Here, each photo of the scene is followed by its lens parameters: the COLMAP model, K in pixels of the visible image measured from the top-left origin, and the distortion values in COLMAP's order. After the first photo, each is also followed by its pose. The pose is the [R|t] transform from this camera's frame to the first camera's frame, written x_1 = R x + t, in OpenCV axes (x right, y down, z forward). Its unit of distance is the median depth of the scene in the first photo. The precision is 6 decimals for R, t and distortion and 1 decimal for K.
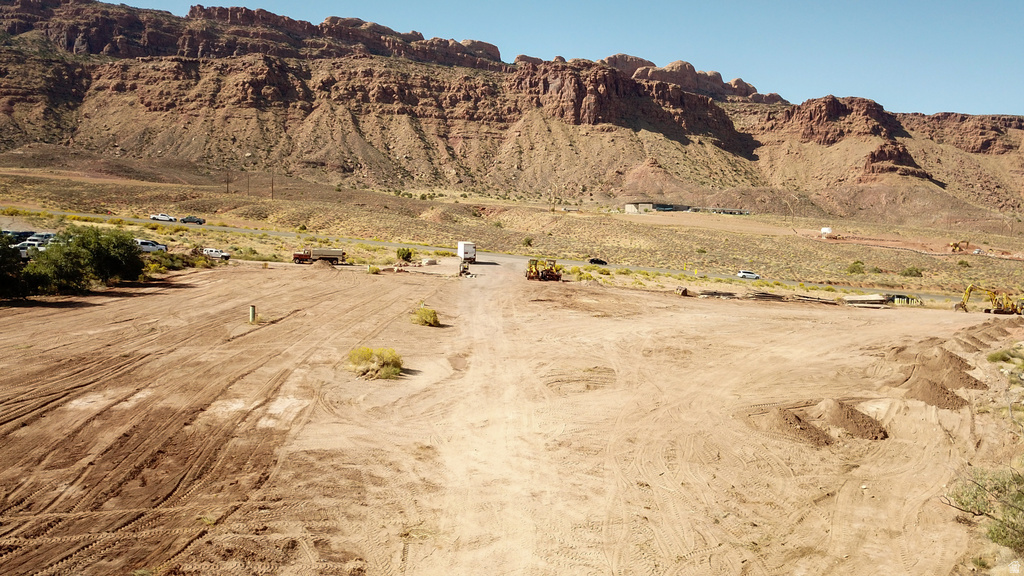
lens RADIAL K [[800.6, 0, 513.3], [0, 800.6, 287.6], [0, 0, 1]] dist [0.054697, -0.004465]
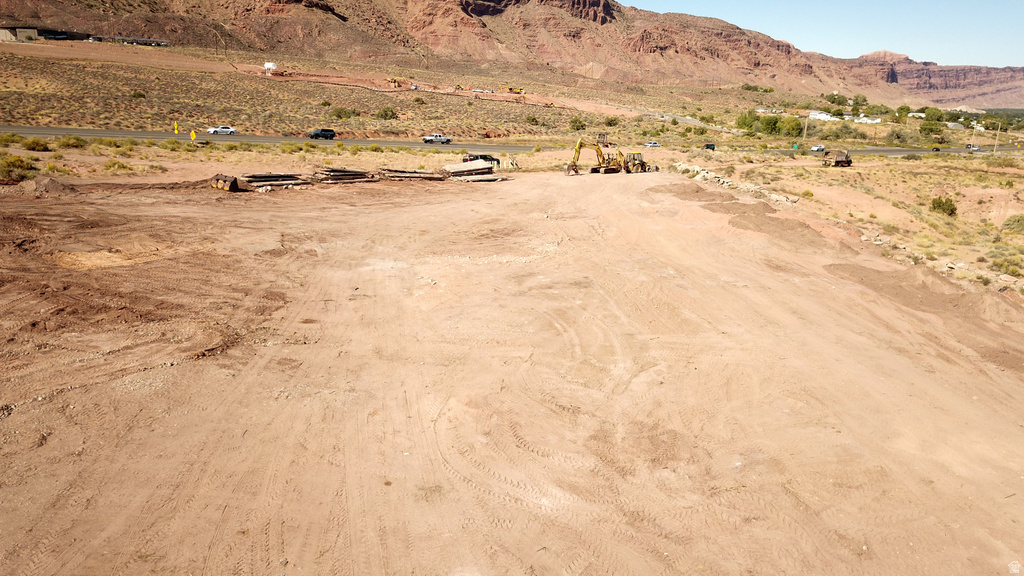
lens RADIAL K [[800.6, 0, 509.4], [0, 800.6, 289.9], [0, 0, 1]] dist [0.054697, -0.004465]
pose [[0.772859, -0.182969, 0.607627, -0.000187], [0.058034, 0.973897, 0.219445, -0.012167], [-0.631918, -0.134337, 0.763304, 0.138771]]
